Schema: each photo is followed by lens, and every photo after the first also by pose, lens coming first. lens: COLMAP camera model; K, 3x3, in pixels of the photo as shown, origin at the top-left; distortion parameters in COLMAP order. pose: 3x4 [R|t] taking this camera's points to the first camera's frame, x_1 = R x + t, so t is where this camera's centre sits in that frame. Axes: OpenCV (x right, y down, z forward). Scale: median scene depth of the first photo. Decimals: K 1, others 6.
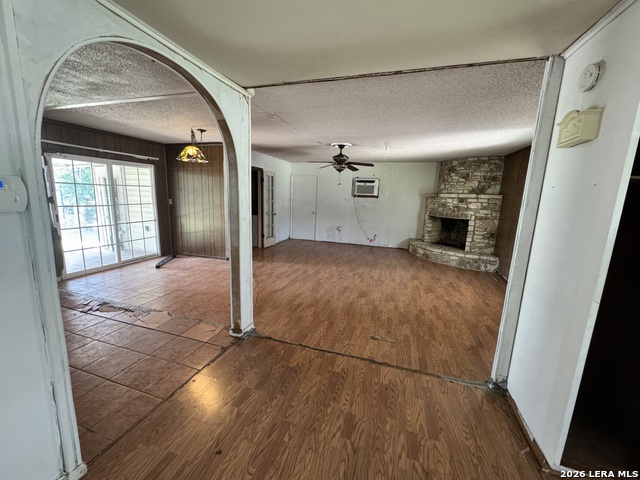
lens RADIAL K [[258.0, 0, 316.9], [0, 258.0, 238.1], [0, 0, 1]] dist [-0.000074, -0.000214]
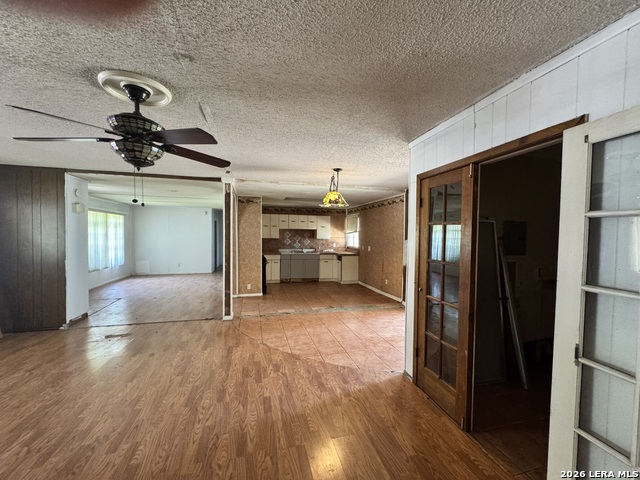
lens RADIAL K [[258.0, 0, 316.4], [0, 258.0, 241.2], [0, 0, 1]] dist [-0.000074, -0.000214]
pose [[-0.845356, -0.033608, -0.533146, 0.086796], [-0.131068, 0.980562, 0.146010, -0.300757], [0.517875, 0.193309, -0.833329, 1.807964]]
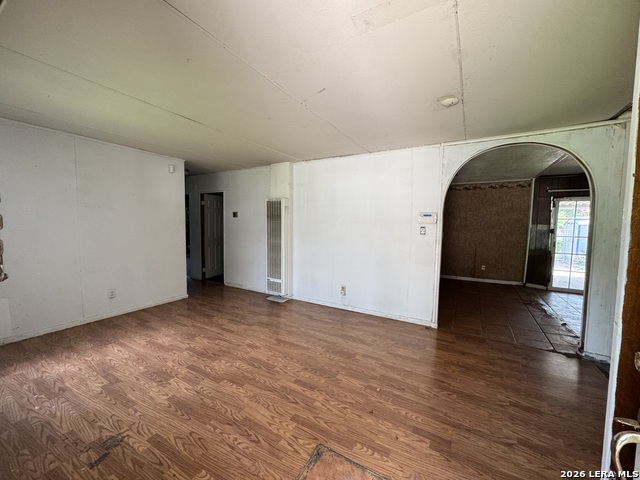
lens RADIAL K [[255.7, 0, 320.9], [0, 255.7, 238.1], [0, 0, 1]] dist [0.001372, 0.000118]
pose [[-0.217192, 0.019022, -0.975943, 0.595542], [-0.183445, 0.981200, 0.059950, 0.035190], [0.958736, 0.192053, -0.209620, 0.092738]]
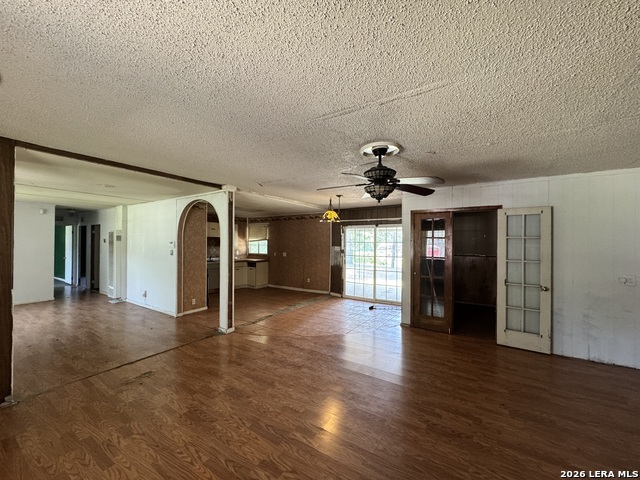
lens RADIAL K [[258.0, 0, 320.0], [0, 258.0, 242.9], [0, 0, 1]] dist [-0.000074, -0.000214]
pose [[-0.267855, -0.037569, -0.962726, 0.764475], [-0.176165, 0.984303, 0.010603, -0.198405], [0.947217, 0.172439, -0.270269, 1.321912]]
